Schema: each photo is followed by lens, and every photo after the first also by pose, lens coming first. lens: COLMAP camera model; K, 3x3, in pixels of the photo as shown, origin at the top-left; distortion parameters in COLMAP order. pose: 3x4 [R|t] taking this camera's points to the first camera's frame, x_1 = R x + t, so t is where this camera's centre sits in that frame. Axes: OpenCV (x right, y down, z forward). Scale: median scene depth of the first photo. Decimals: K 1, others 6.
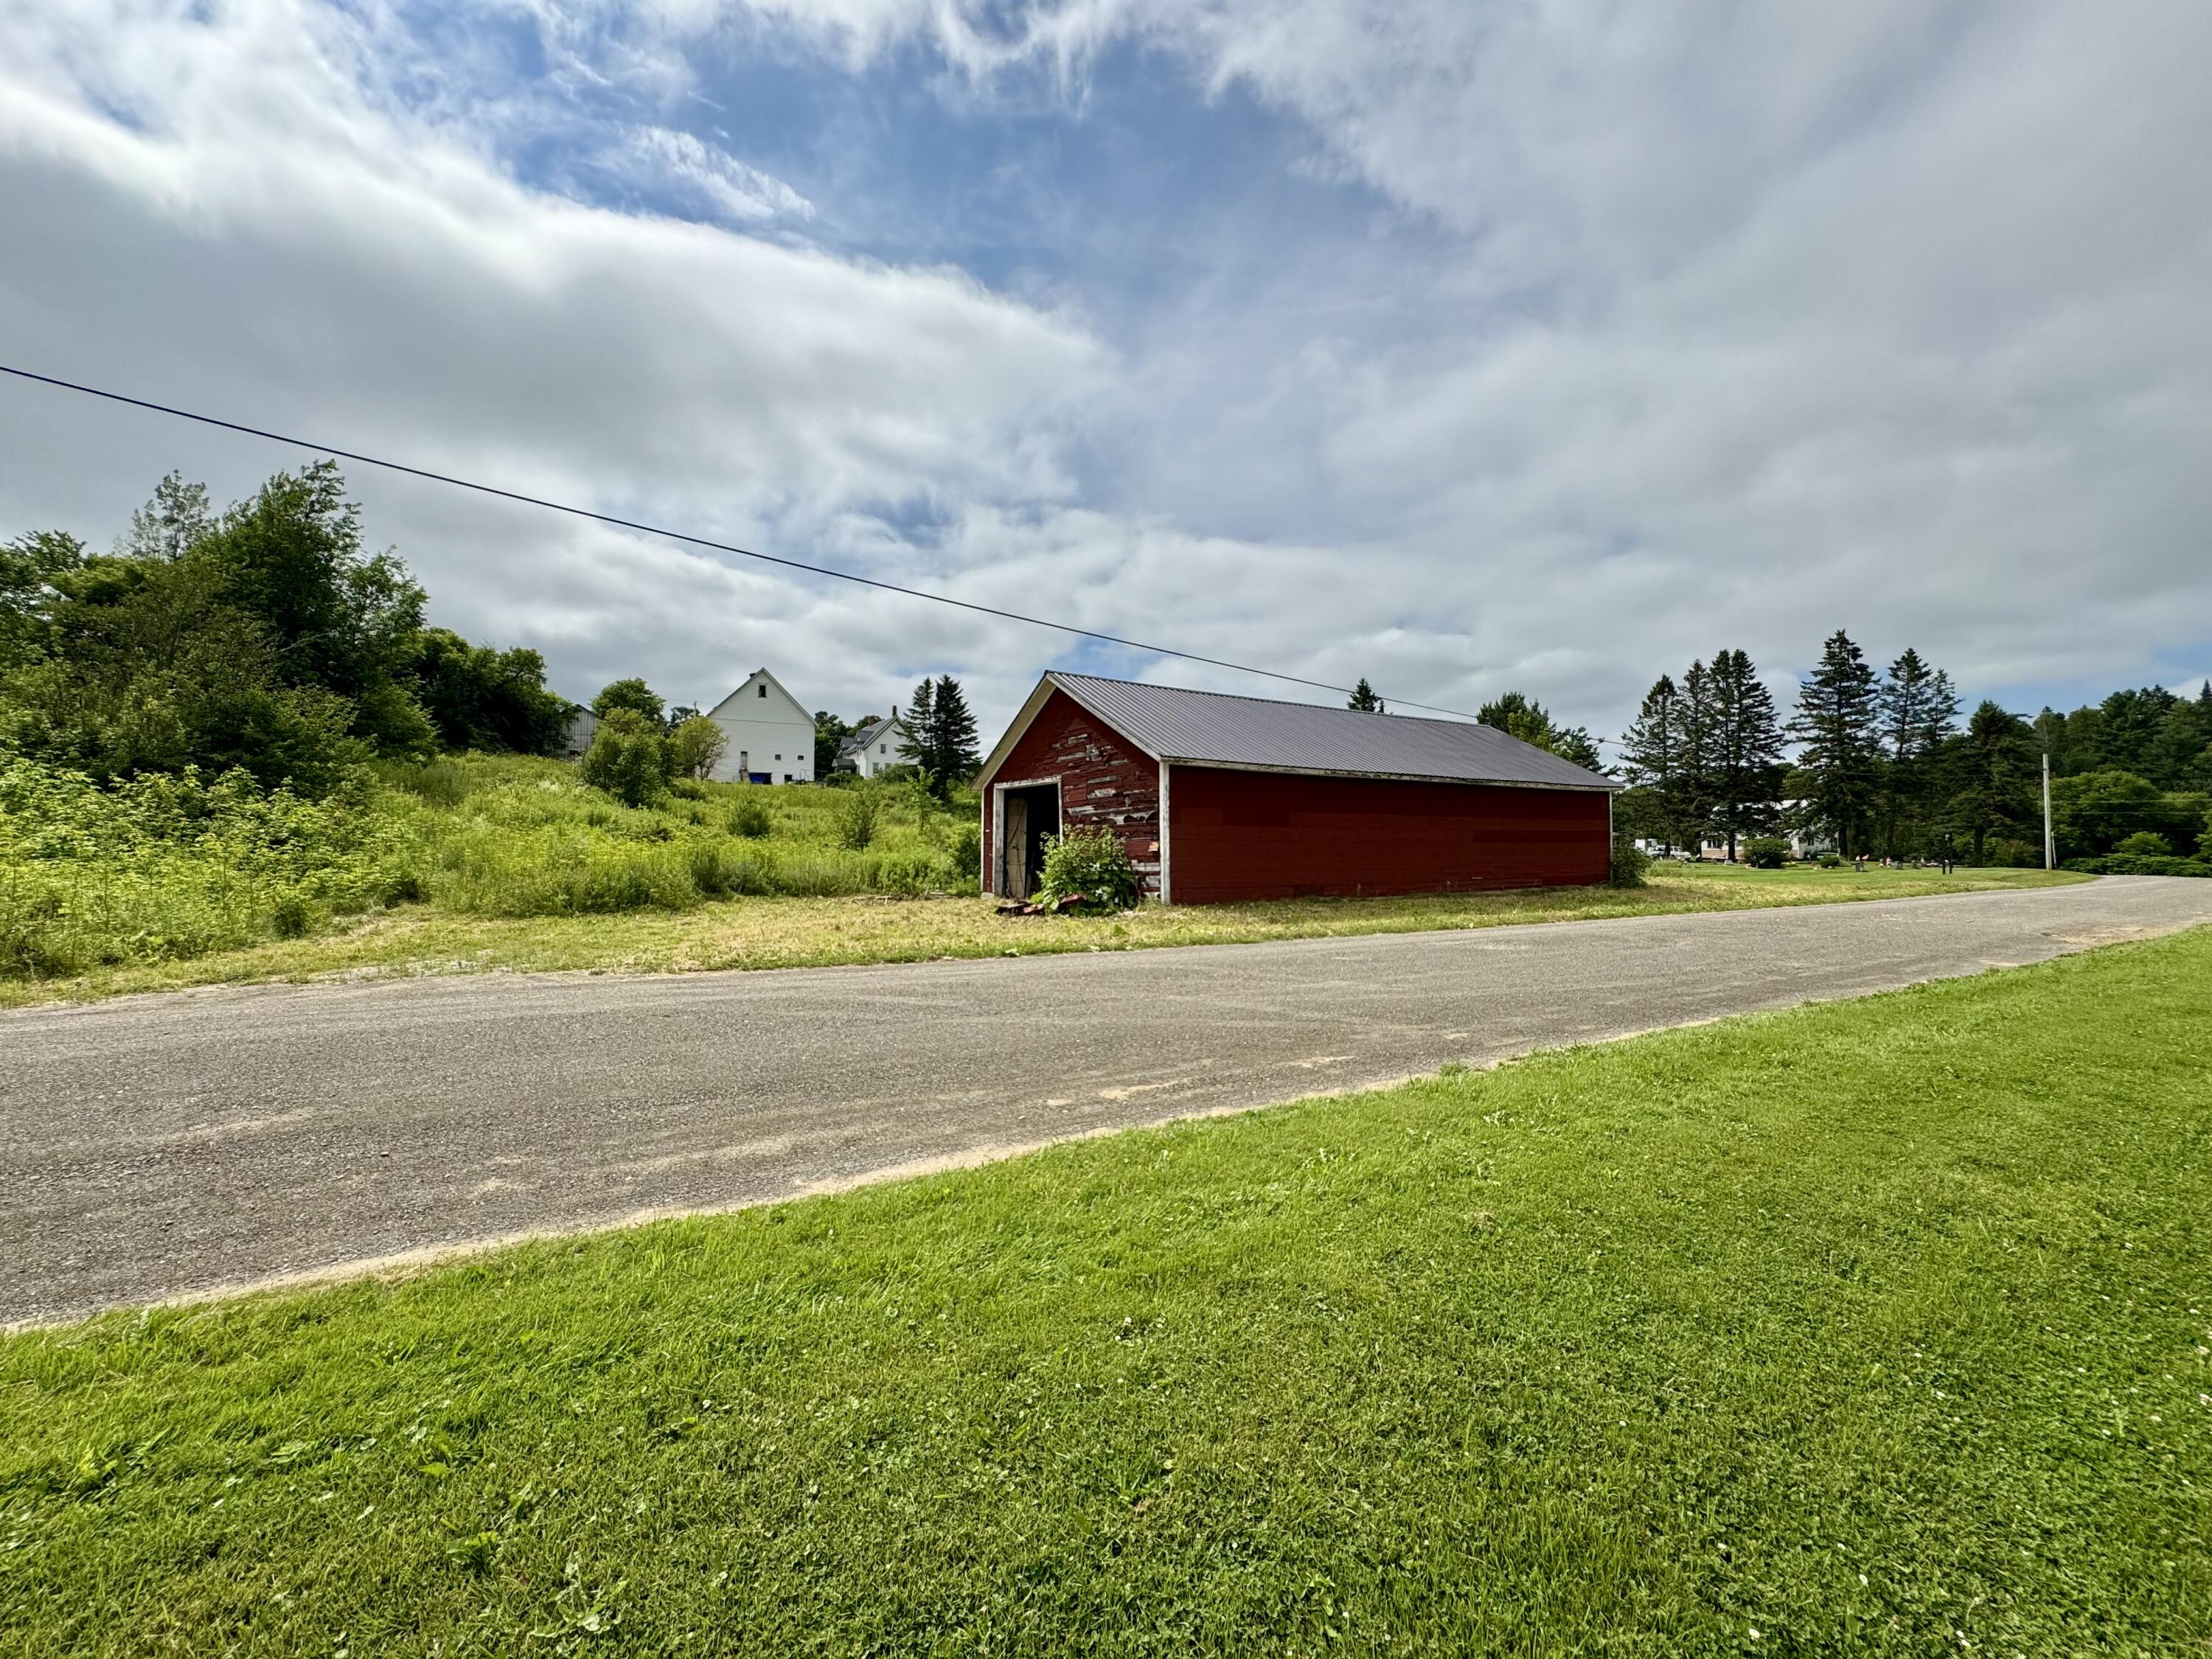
lens RADIAL K [[886.6, 0, 1109.3], [0, 886.6, 827.5], [0, 0, 1]] dist [-0.000696, 0.000140]
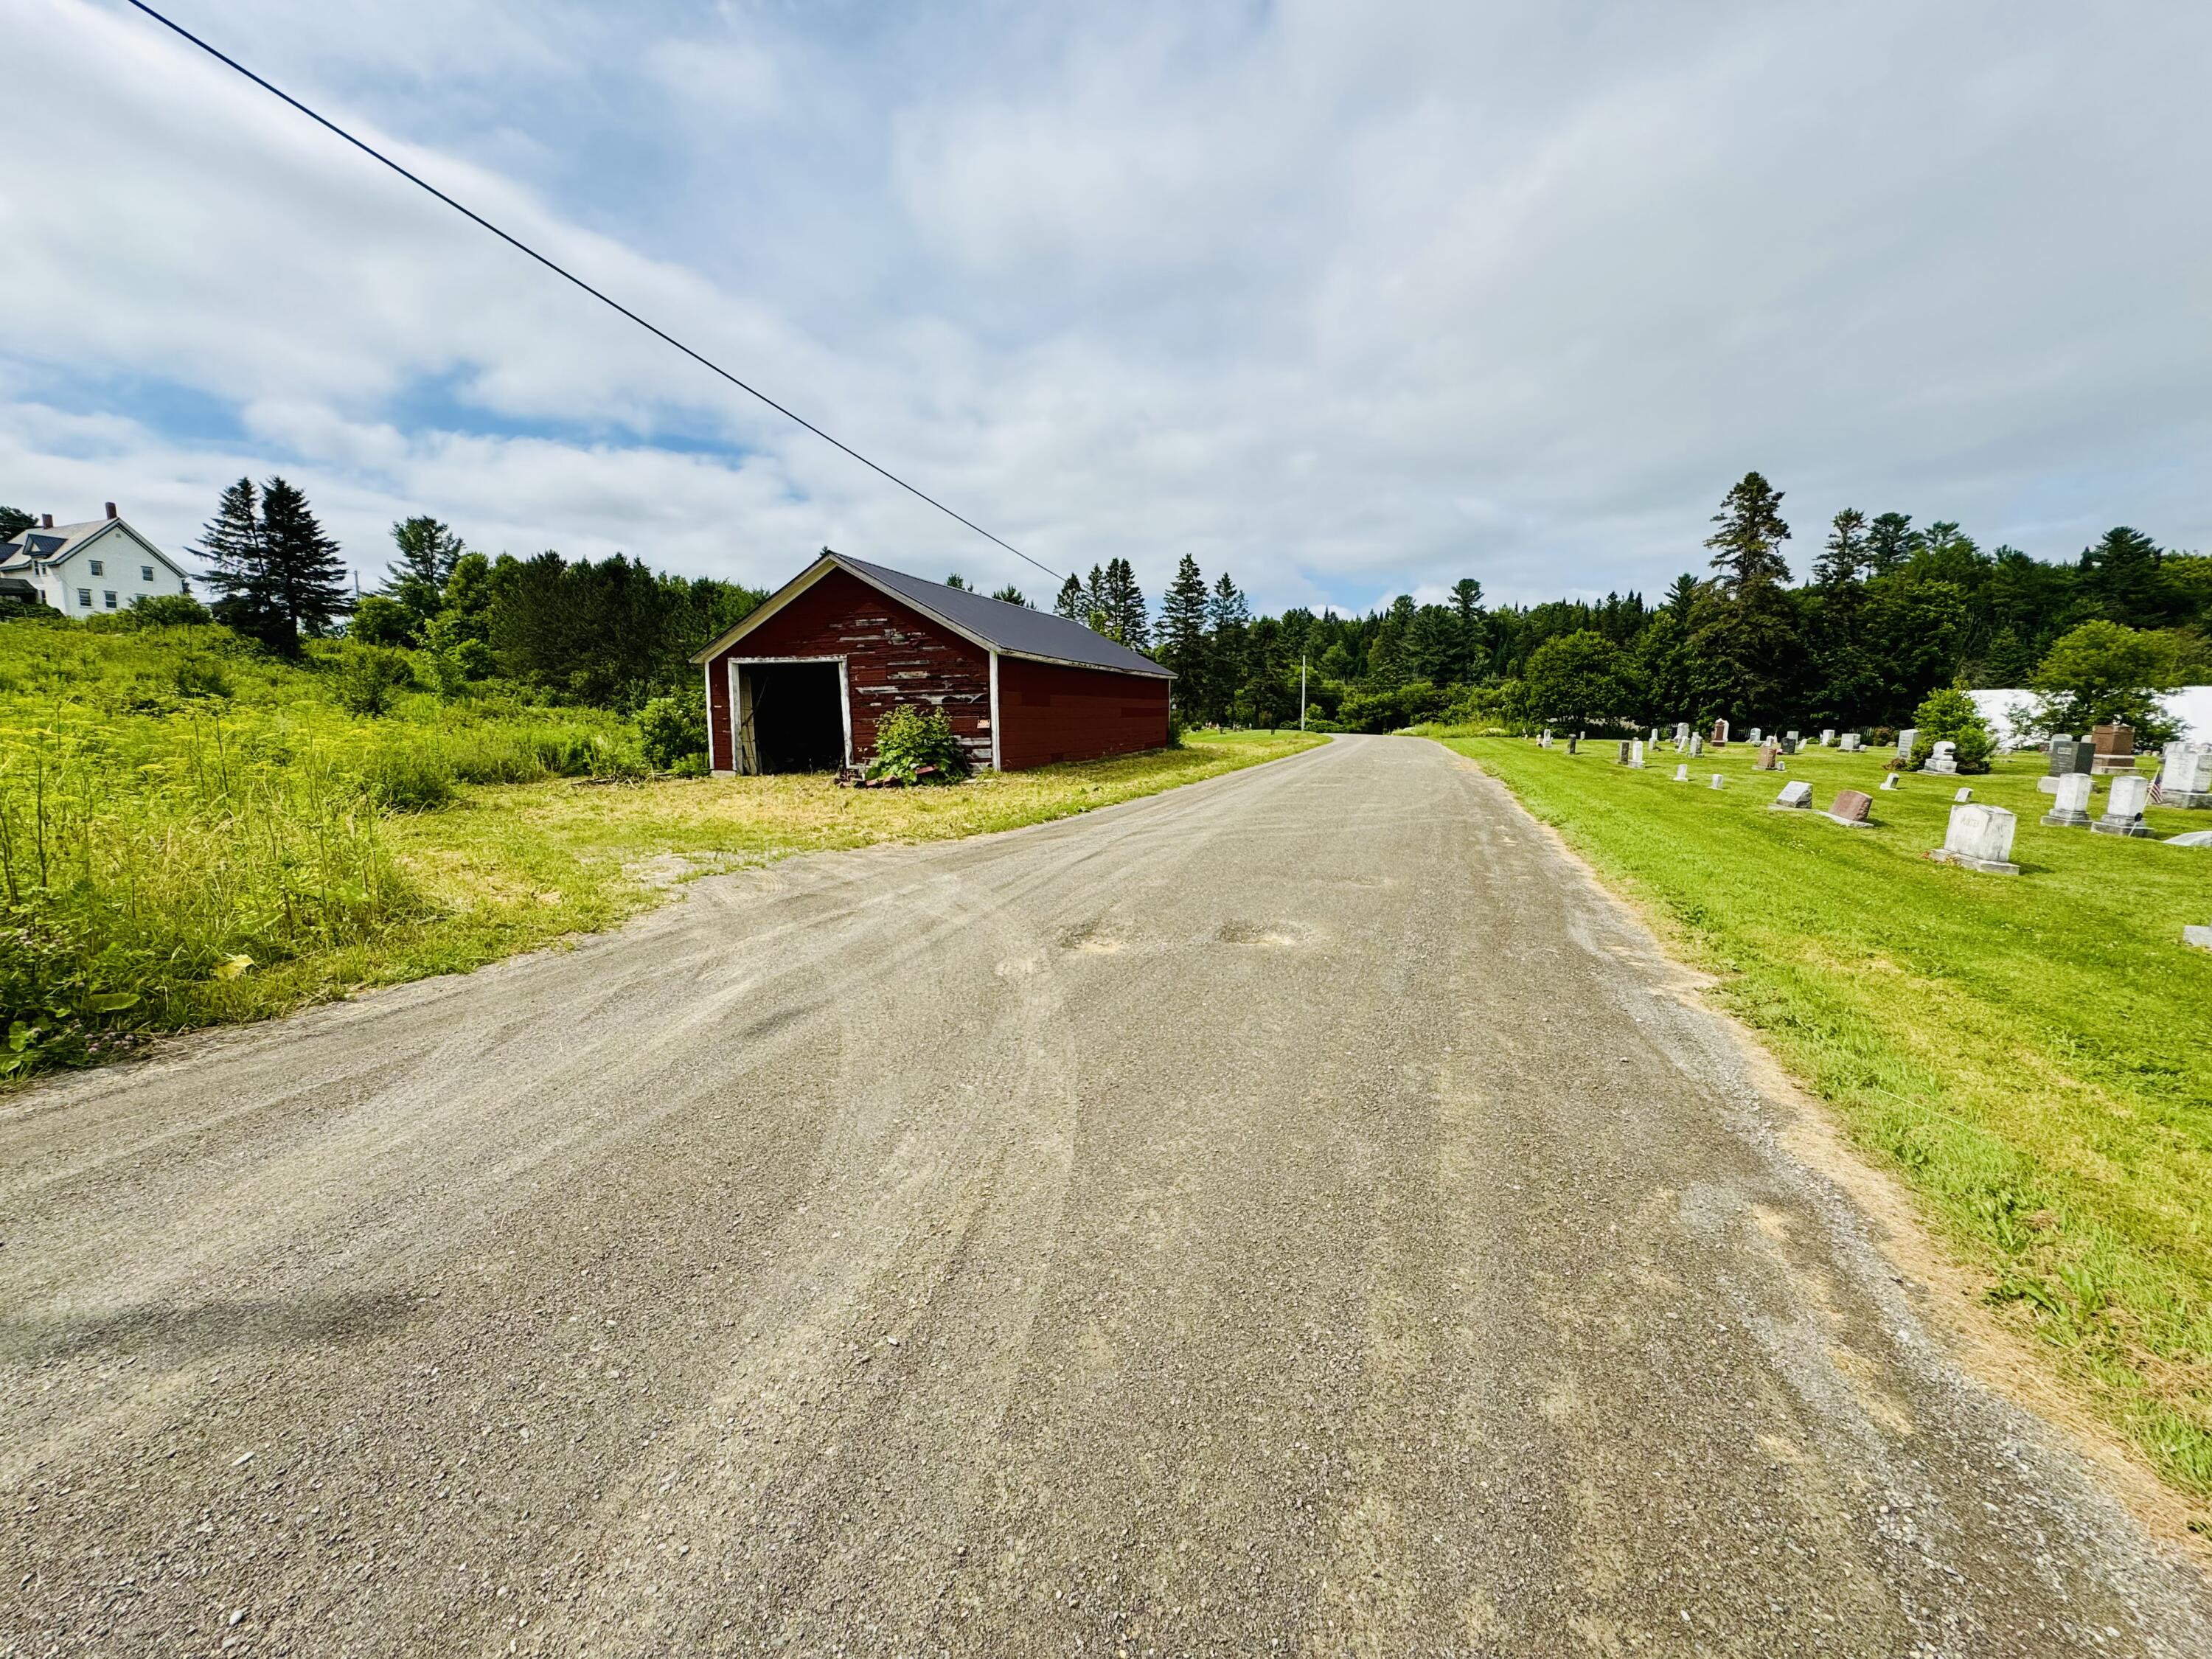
lens RADIAL K [[886.6, 0, 1110.7], [0, 886.6, 813.0], [0, 0, 1]] dist [-0.000696, 0.000140]
pose [[0.778765, -0.070842, 0.623302, -0.409326], [-0.012949, 0.991576, 0.128878, -0.011228], [-0.627182, -0.108437, 0.771288, -0.022250]]
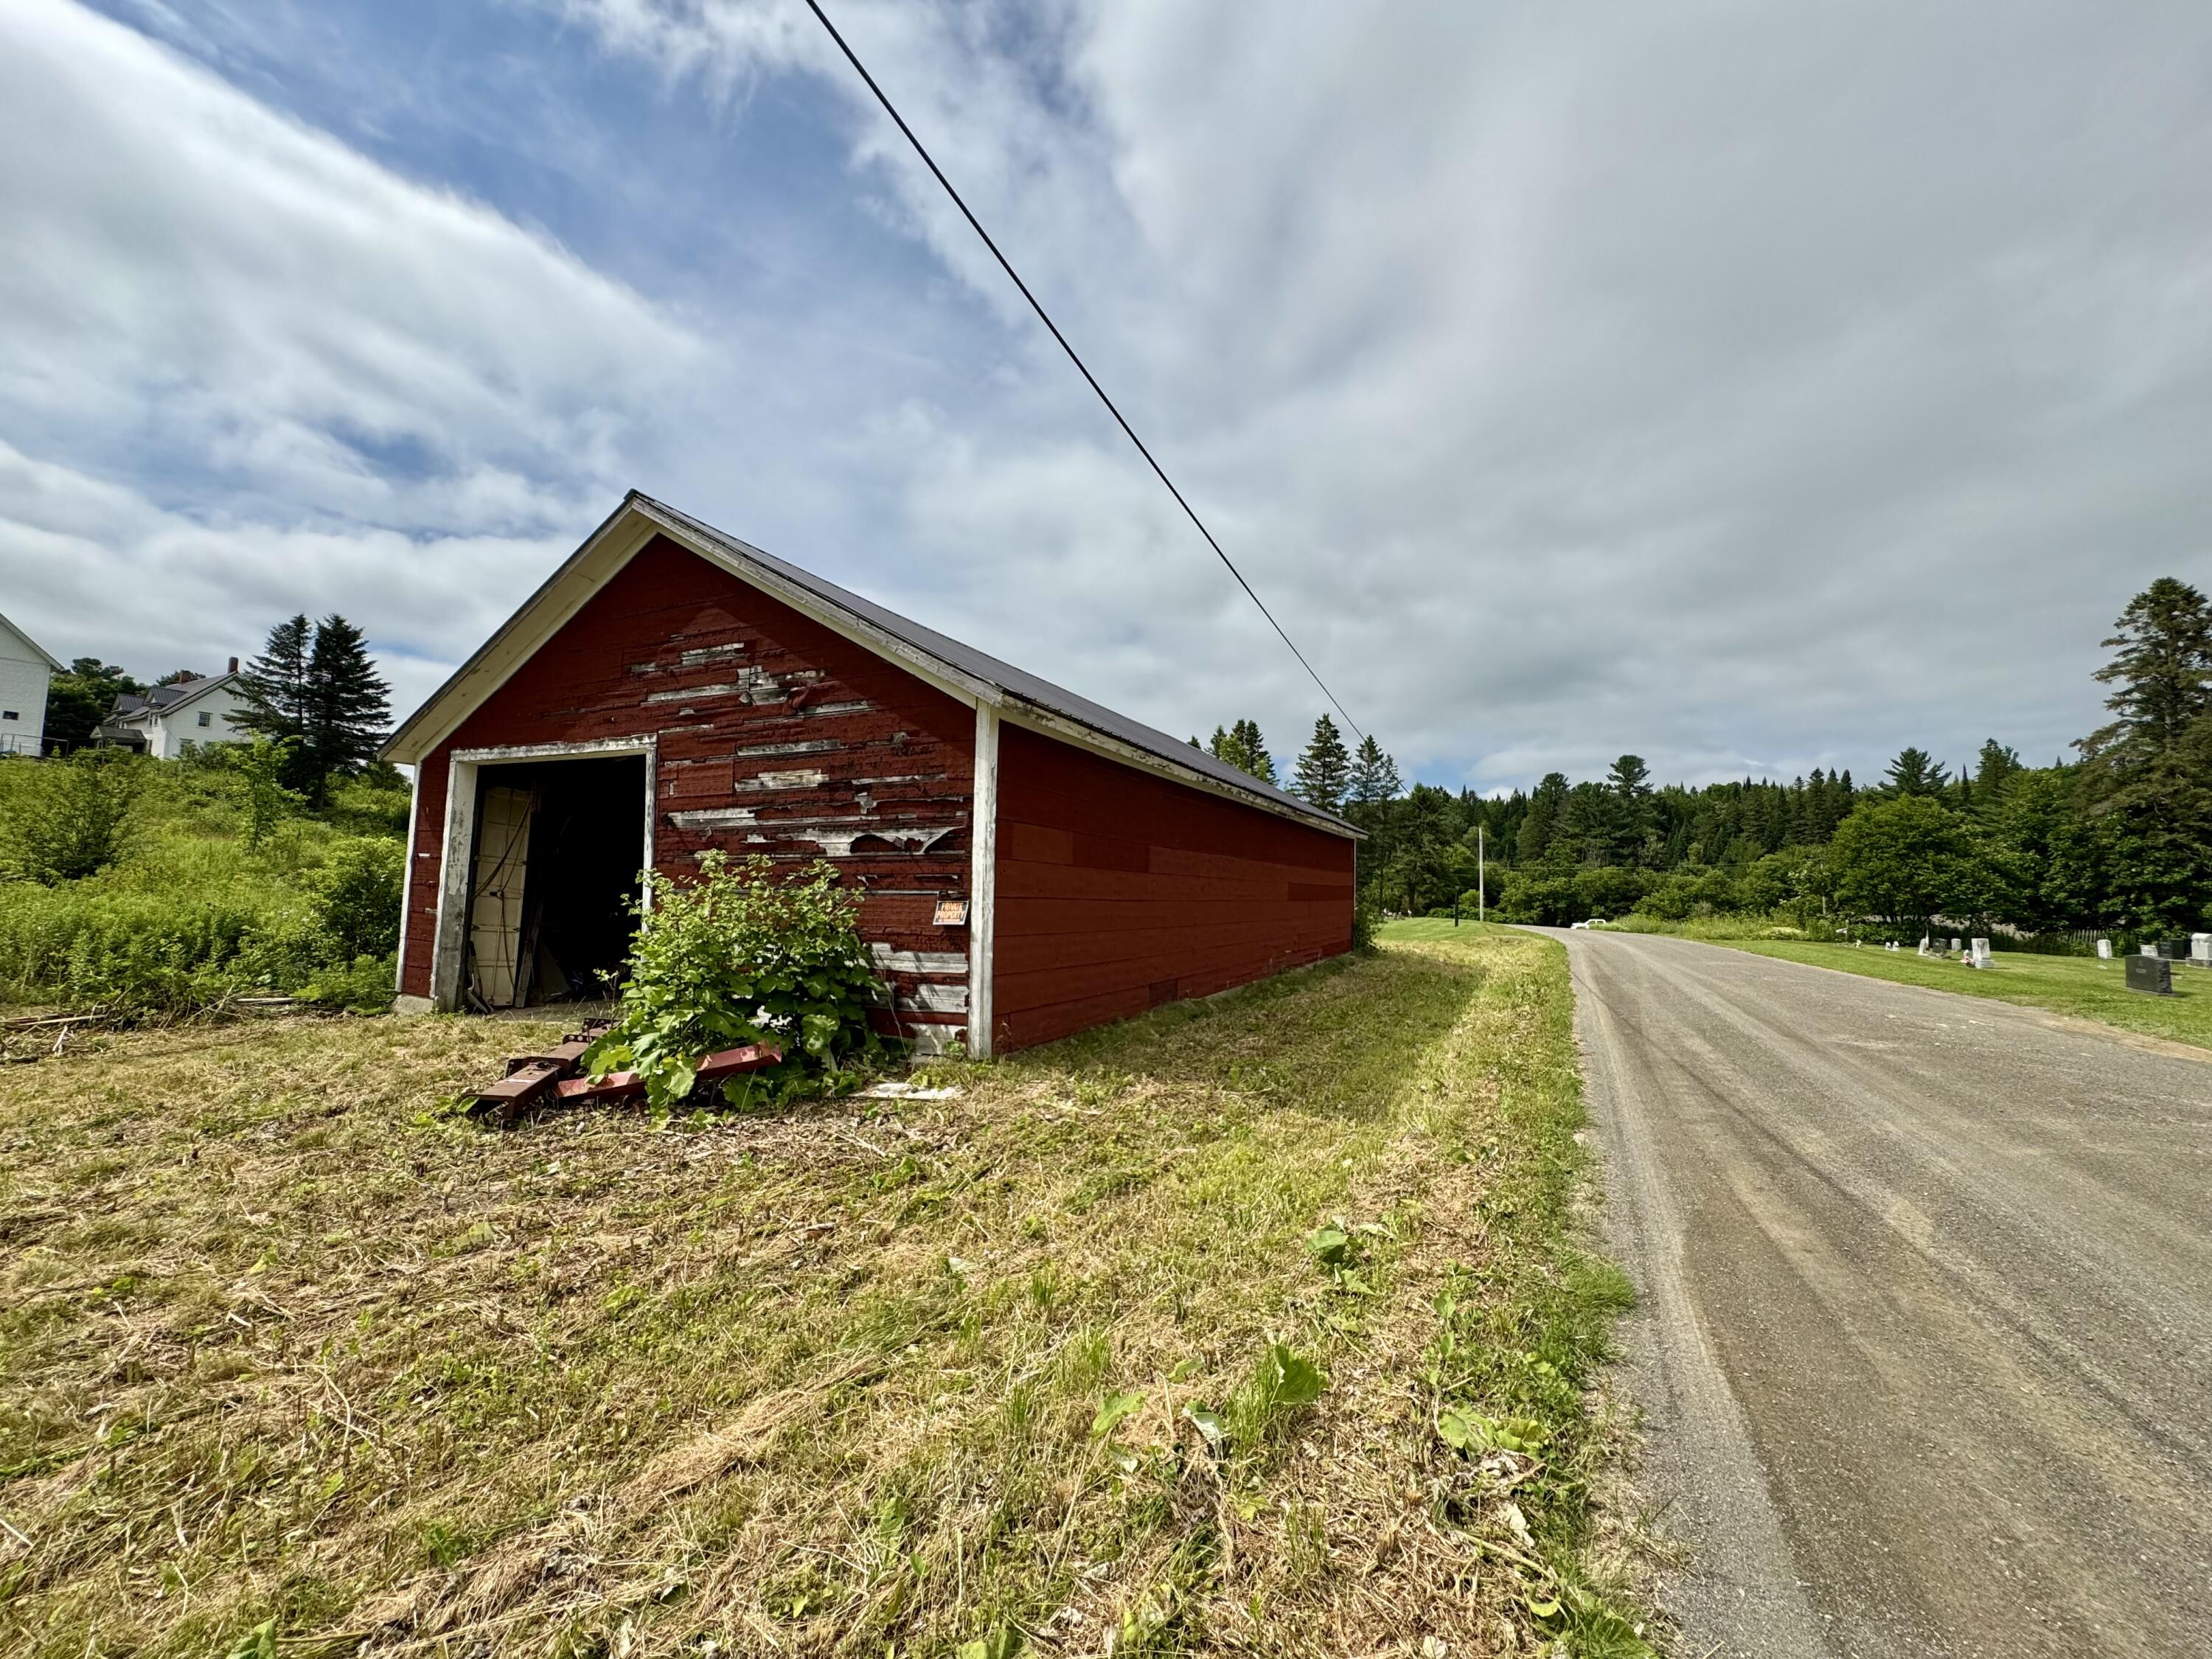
lens RADIAL K [[886.6, 0, 1102.8], [0, 886.6, 827.6], [0, 0, 1]] dist [-0.000696, 0.000140]
pose [[0.857033, 0.058082, 0.511977, -0.074195], [-0.037011, 0.997999, -0.051264, -0.000057], [-0.513930, 0.024986, 0.857468, 0.443351]]
